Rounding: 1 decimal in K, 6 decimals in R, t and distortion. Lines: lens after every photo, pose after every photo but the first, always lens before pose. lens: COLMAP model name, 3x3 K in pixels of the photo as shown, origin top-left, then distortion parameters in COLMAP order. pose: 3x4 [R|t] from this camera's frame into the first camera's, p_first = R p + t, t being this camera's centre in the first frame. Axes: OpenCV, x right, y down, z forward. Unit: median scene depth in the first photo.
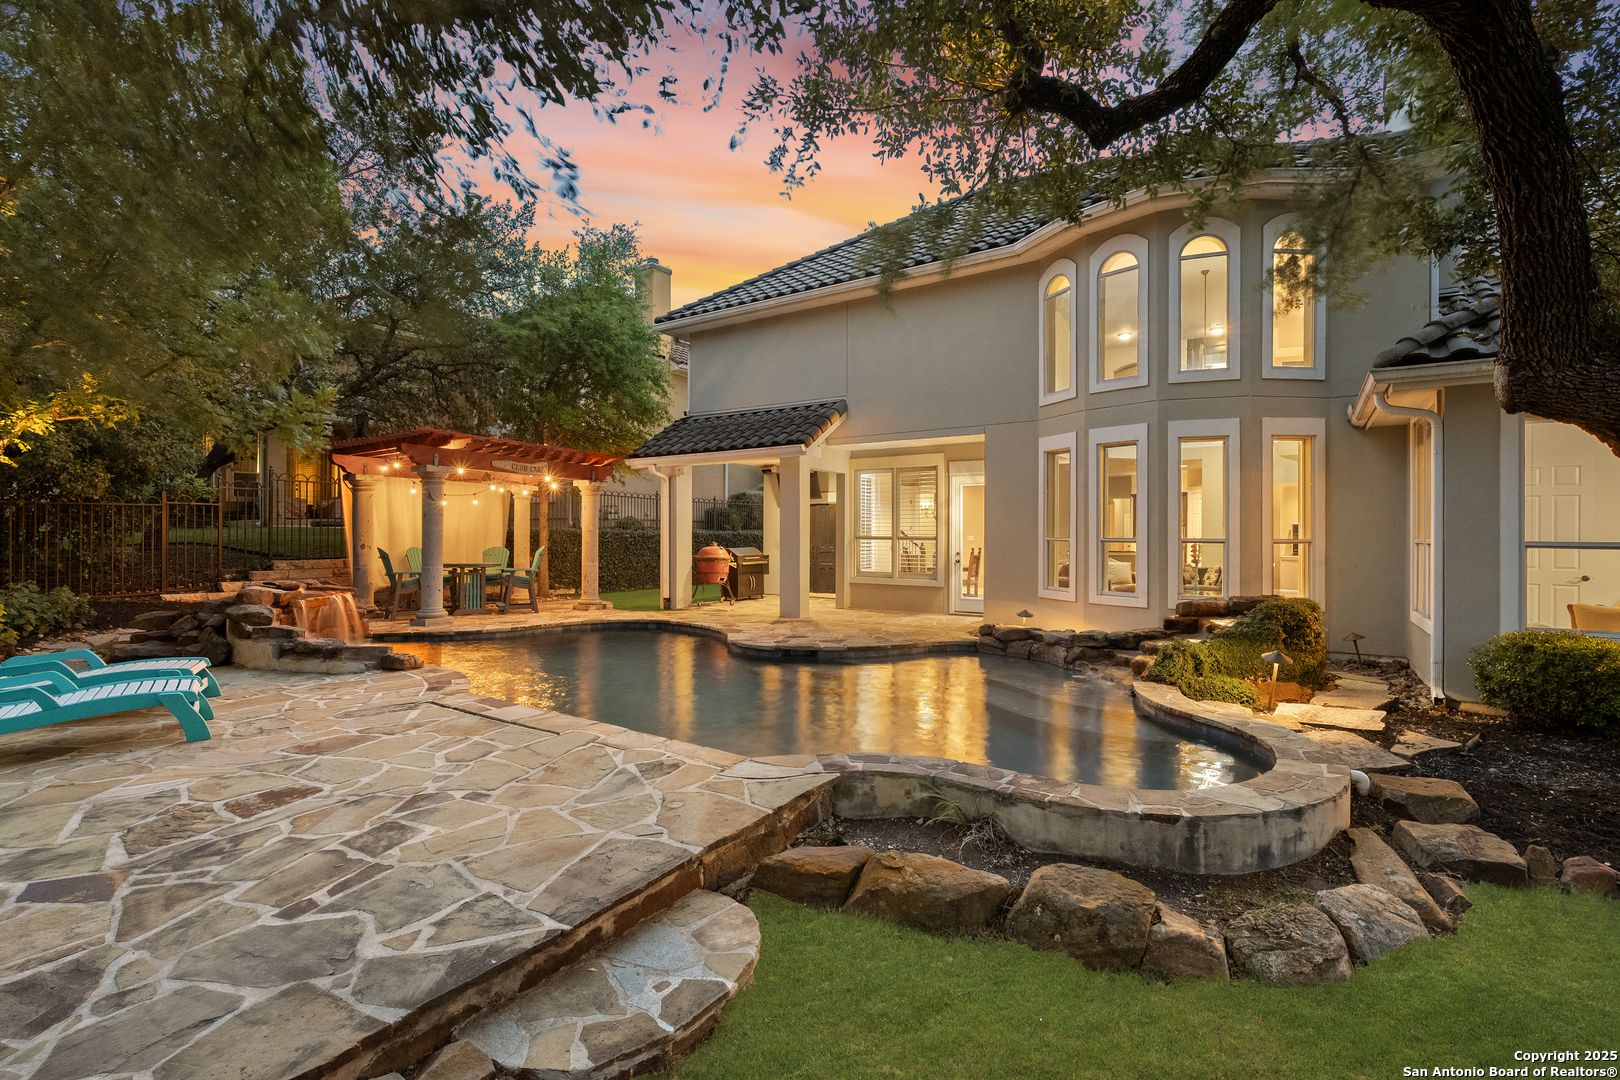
lens RADIAL K [[732.4, 0, 810.0], [0, 732.4, 540.0], [0, 0, 1]] dist [-0.001434, -0.000065]
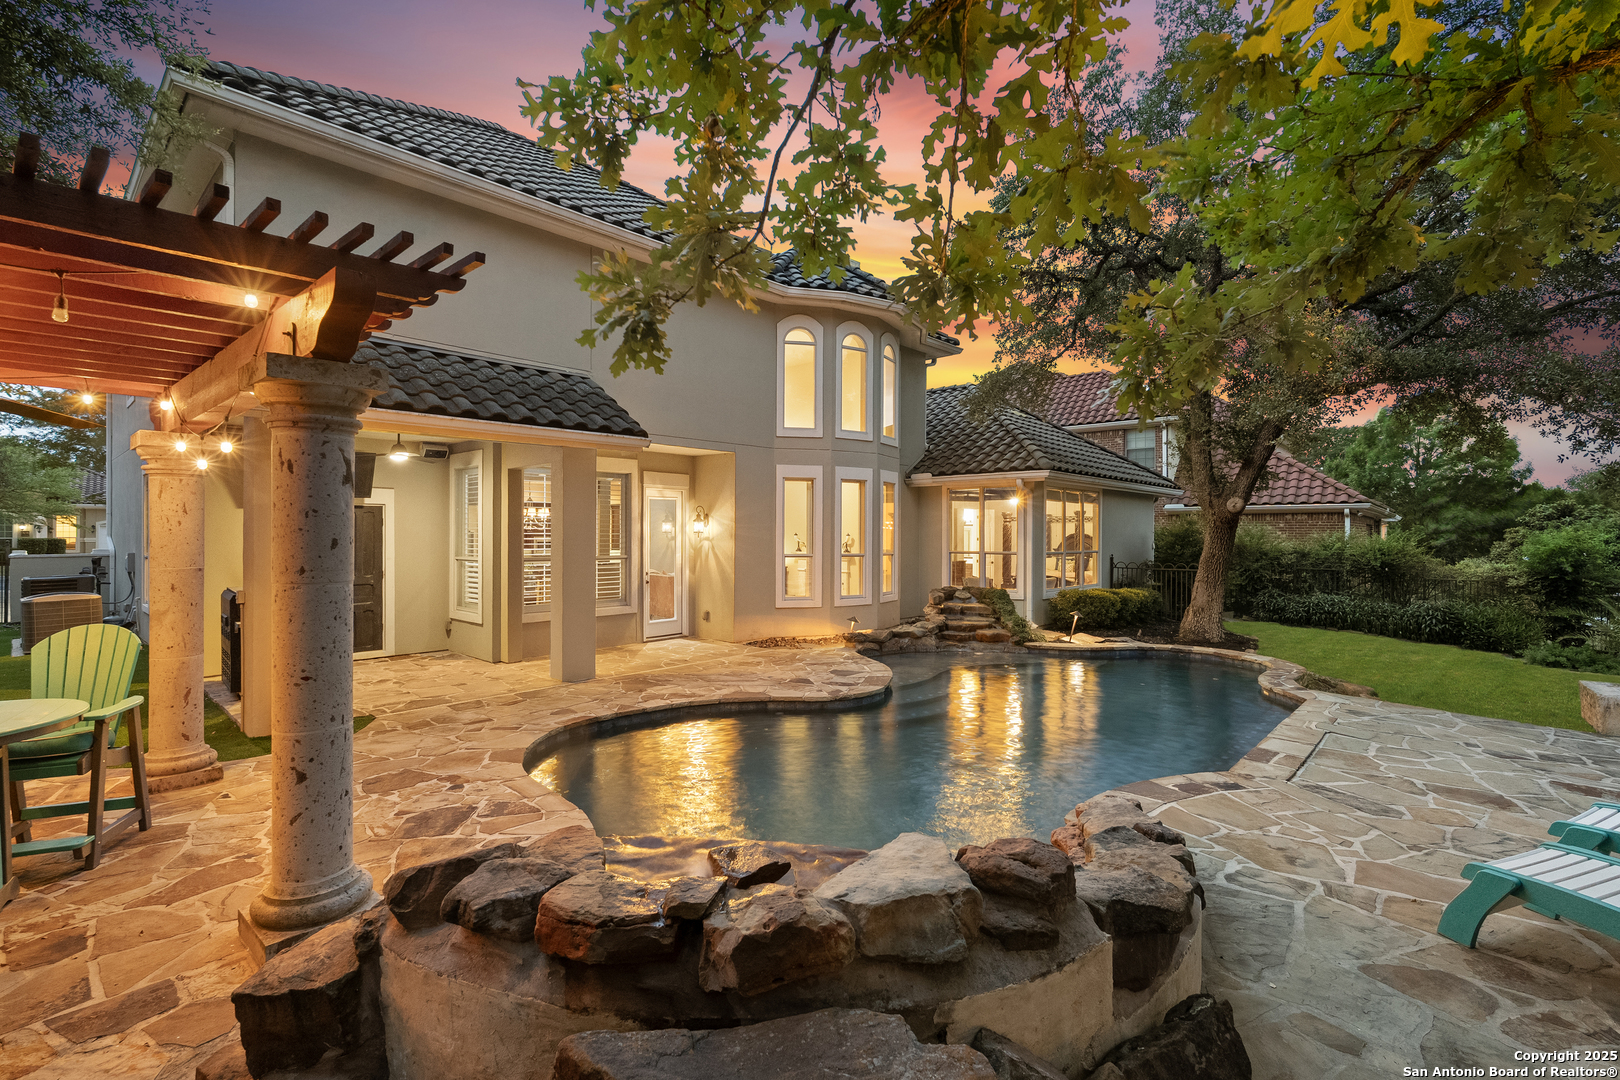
lens RADIAL K [[742.1, 0, 810.0], [0, 742.1, 540.0], [0, 0, 1]] dist [-0.000534, -0.000042]
pose [[0.133256, -0.010624, 0.991025, -1.030900], [0.006791, 0.999929, 0.009807, -0.046498], [-0.991058, 0.005423, 0.133319, 1.036380]]
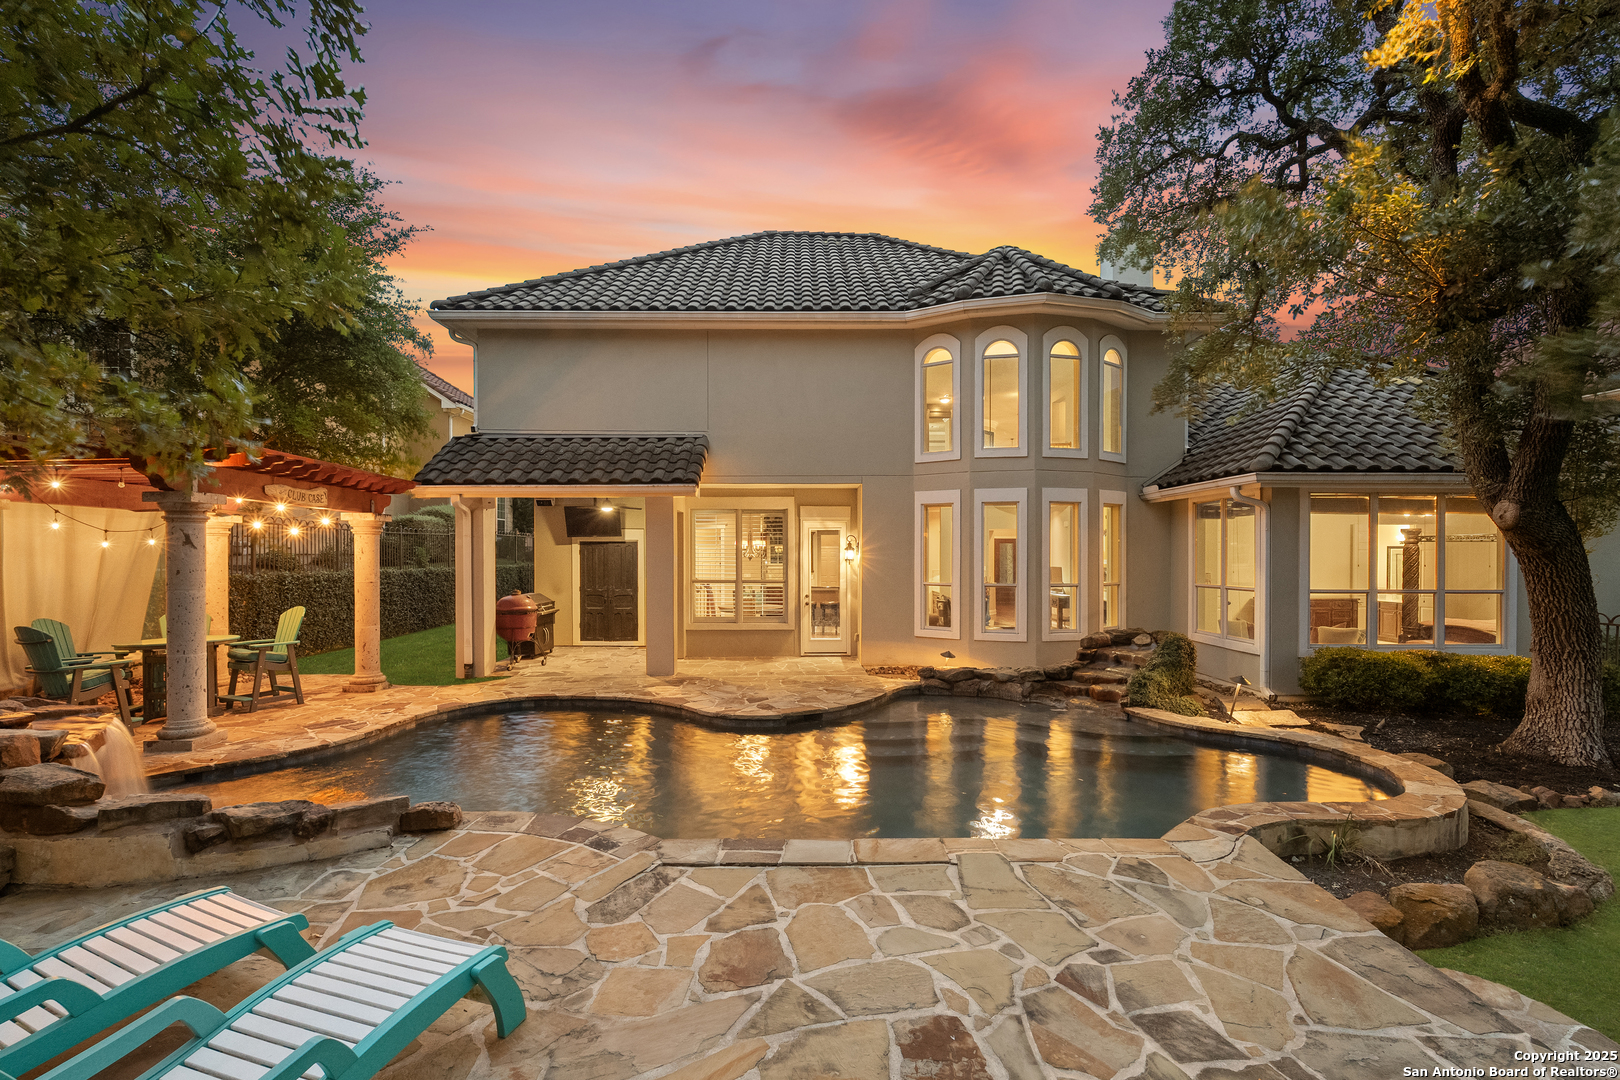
lens RADIAL K [[736.1, 0, 812.9], [0, 736.1, 562.6], [0, 0, 1]] dist [-0.000495, 0.000018]
pose [[0.819801, -0.011582, 0.572532, -0.578839], [0.008492, 0.999931, 0.008068, -0.055835], [-0.572586, -0.001752, 0.819843, 0.234688]]
